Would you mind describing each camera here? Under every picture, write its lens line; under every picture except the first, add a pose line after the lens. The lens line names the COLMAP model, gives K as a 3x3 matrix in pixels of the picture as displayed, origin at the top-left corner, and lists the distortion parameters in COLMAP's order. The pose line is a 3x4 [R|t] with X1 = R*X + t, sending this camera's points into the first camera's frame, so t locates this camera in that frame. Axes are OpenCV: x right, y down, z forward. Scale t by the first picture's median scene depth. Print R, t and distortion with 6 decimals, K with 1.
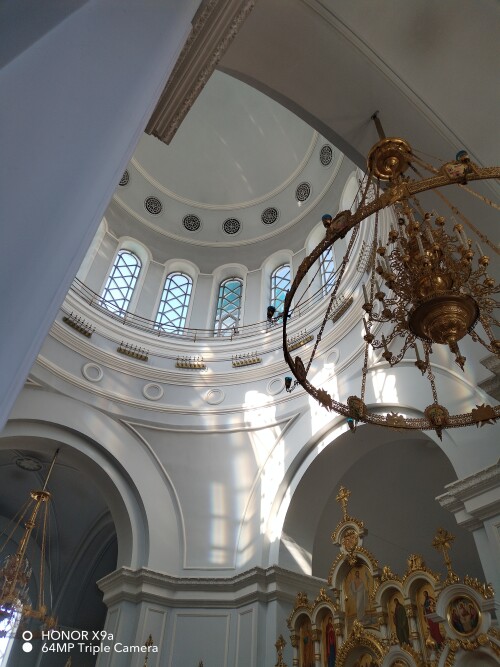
lens RADIAL K [[479.3, 0, 250.0], [0, 479.3, 333.5], [0, 0, 1]] dist [0.015320, -0.000881]
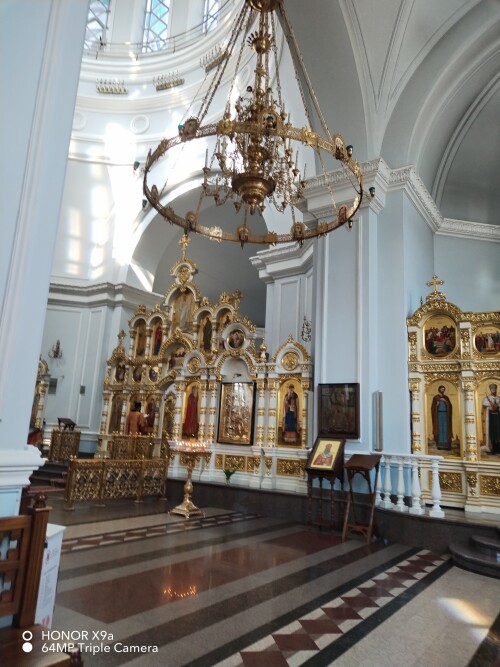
lens RADIAL K [[479.3, 0, 250.0], [0, 479.3, 333.5], [0, 0, 1]] dist [0.015320, -0.000881]
pose [[0.947994, 0.067223, 0.311108, -0.016232], [-0.228999, 0.822907, 0.519984, -0.159193], [-0.221058, -0.564185, 0.795506, -0.166119]]
